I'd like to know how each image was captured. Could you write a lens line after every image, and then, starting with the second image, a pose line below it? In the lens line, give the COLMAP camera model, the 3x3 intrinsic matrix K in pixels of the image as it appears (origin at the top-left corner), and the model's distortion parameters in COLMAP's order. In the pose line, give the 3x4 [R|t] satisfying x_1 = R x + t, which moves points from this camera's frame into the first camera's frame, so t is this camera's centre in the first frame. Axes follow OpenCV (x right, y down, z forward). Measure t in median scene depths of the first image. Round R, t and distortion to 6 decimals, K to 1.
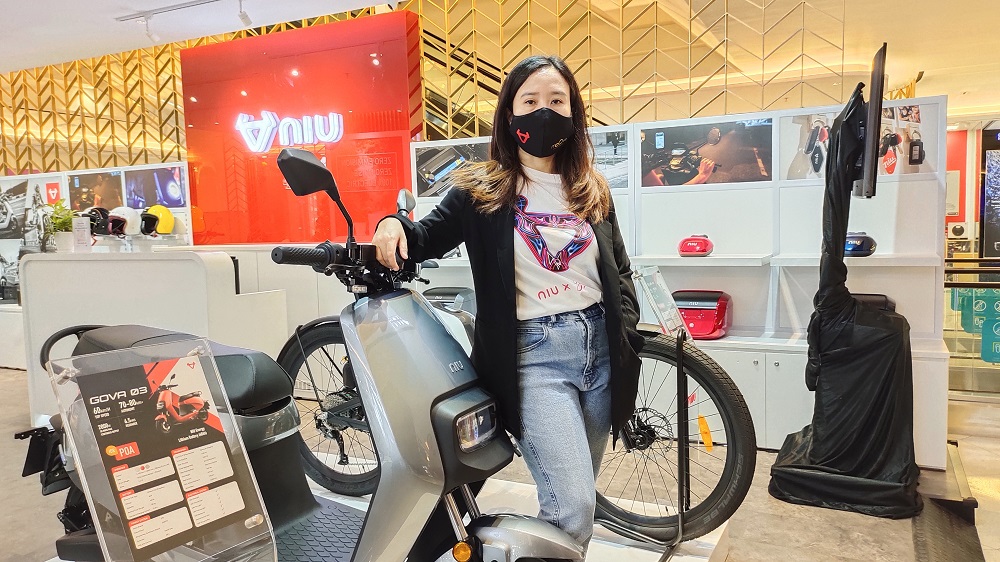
lens RADIAL K [[740.9, 0, 498.7], [0, 740.9, 281.7], [0, 0, 1]] dist [0.025331, -0.017334]
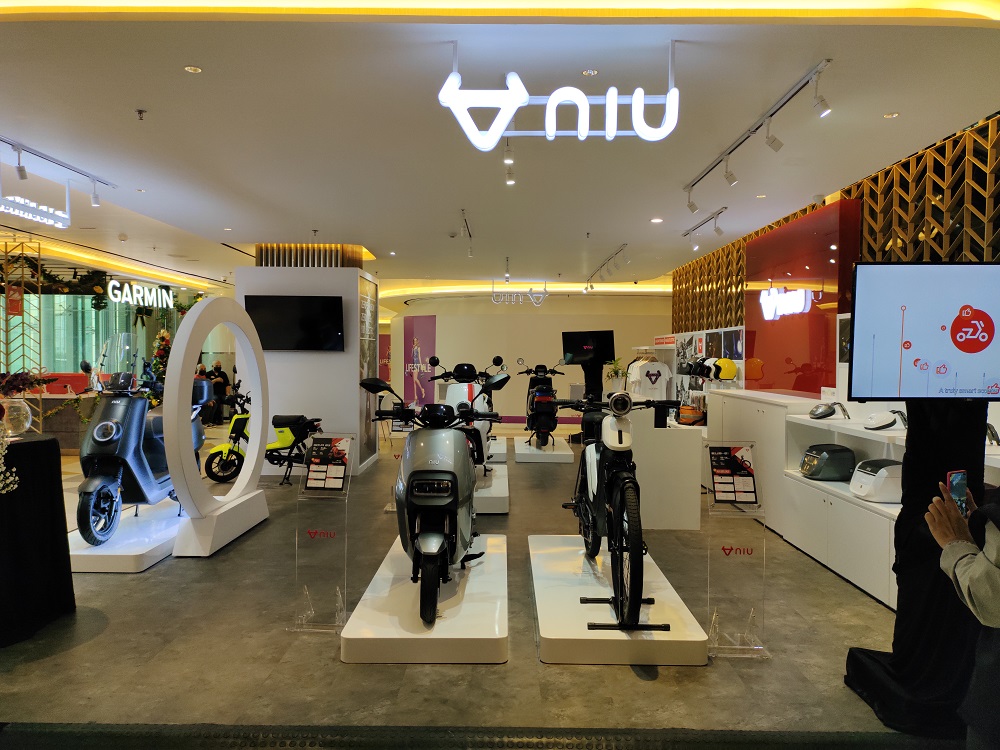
lens RADIAL K [[741.5, 0, 502.8], [0, 741.5, 374.2], [0, 0, 1]] dist [0.040676, -0.022317]
pose [[0.449880, 0.050820, -0.891642, 0.543758], [-0.085275, 0.996262, 0.013757, -0.055045], [0.889009, 0.069846, 0.452532, 0.027663]]
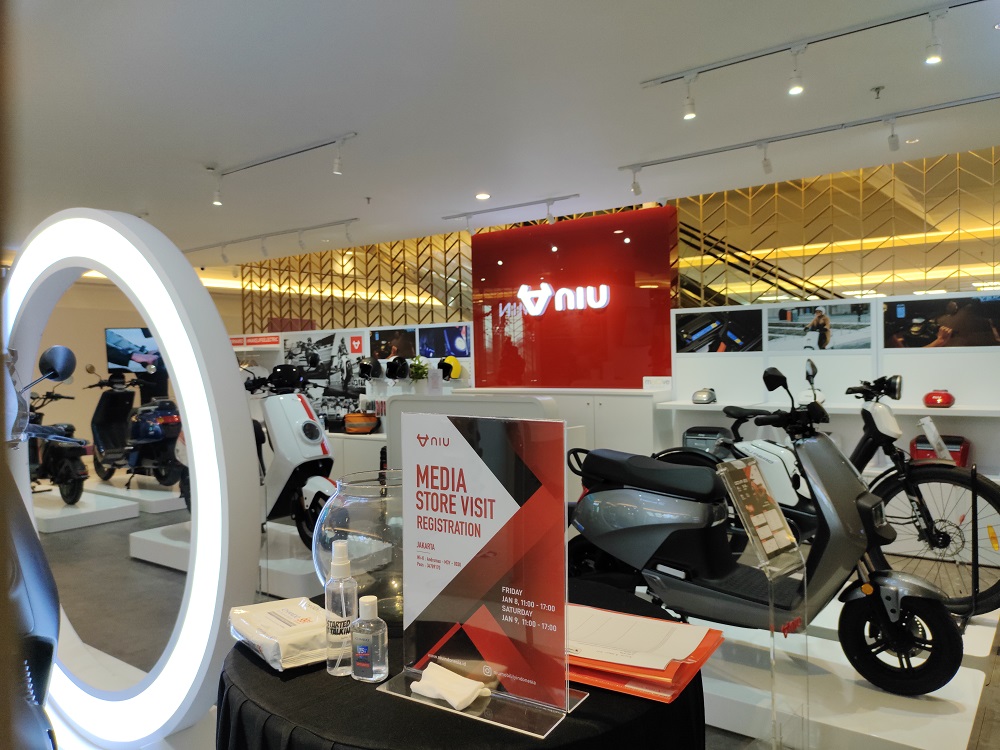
lens RADIAL K [[741.5, 0, 497.0], [0, 741.5, 379.3], [0, 0, 1]] dist [0.040676, -0.022317]
pose [[0.984862, 0.011867, -0.172932, -0.152561], [-0.020323, 0.998678, -0.047212, -0.004460], [0.172143, 0.050012, 0.983802, -0.219721]]
